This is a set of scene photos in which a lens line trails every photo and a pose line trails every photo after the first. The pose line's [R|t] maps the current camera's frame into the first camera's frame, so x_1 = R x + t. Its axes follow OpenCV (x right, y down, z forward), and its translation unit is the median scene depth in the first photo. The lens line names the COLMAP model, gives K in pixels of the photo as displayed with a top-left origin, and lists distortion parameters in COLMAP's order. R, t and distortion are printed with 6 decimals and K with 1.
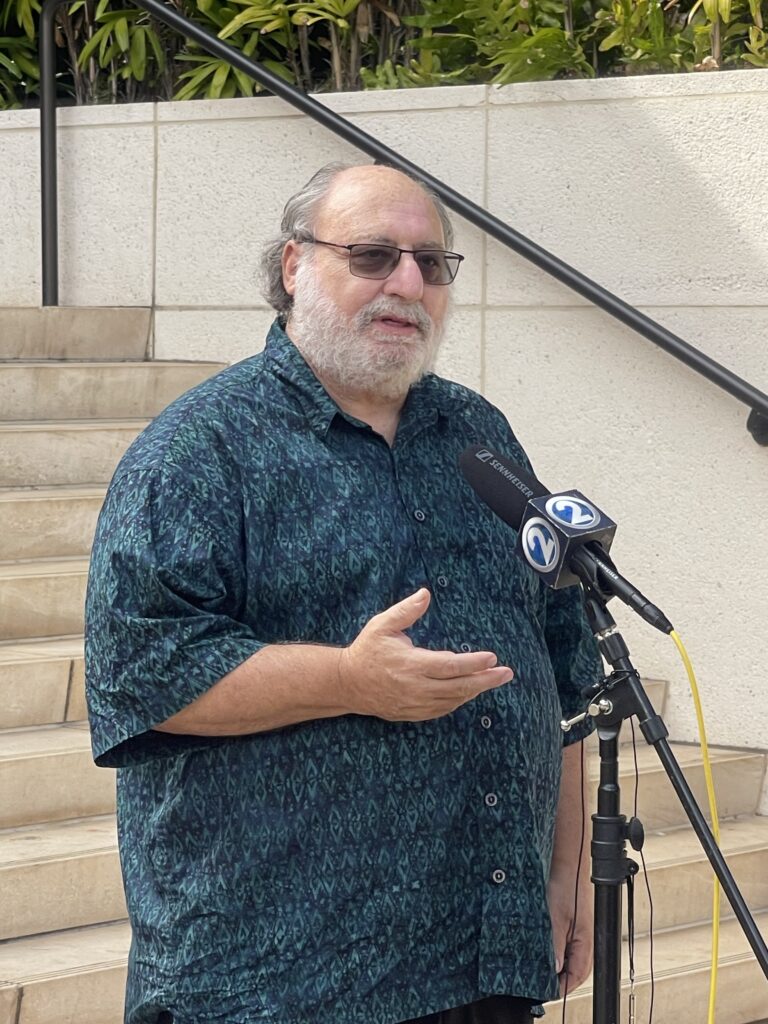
lens RADIAL K [[3558.9, 0, 384.6], [0, 3558.9, 511.8], [0, 0, 1]] dist [0.017034, 0.000000]
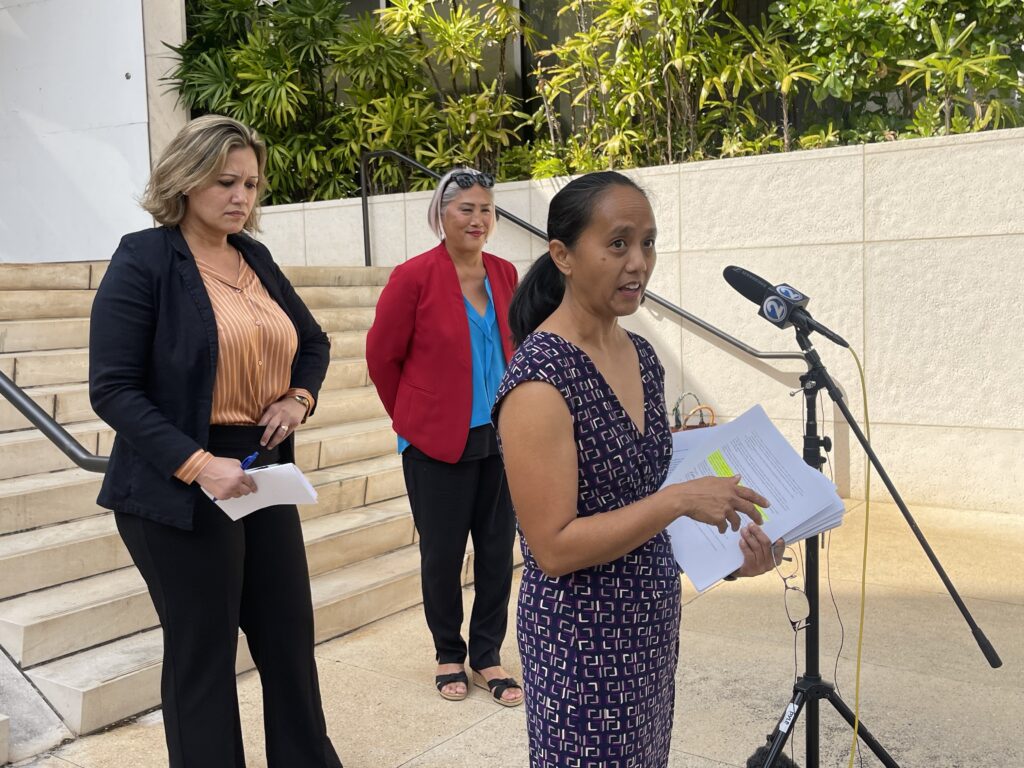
lens RADIAL K [[1062.6, 0, 509.8], [0, 1062.6, 385.0], [0, 0, 1]] dist [0.006374, 0.000000]
pose [[0.994911, -0.037675, 0.093446, -0.064849], [0.034449, 0.998761, 0.035899, 0.009867], [-0.094683, -0.032497, 0.994977, 0.146426]]
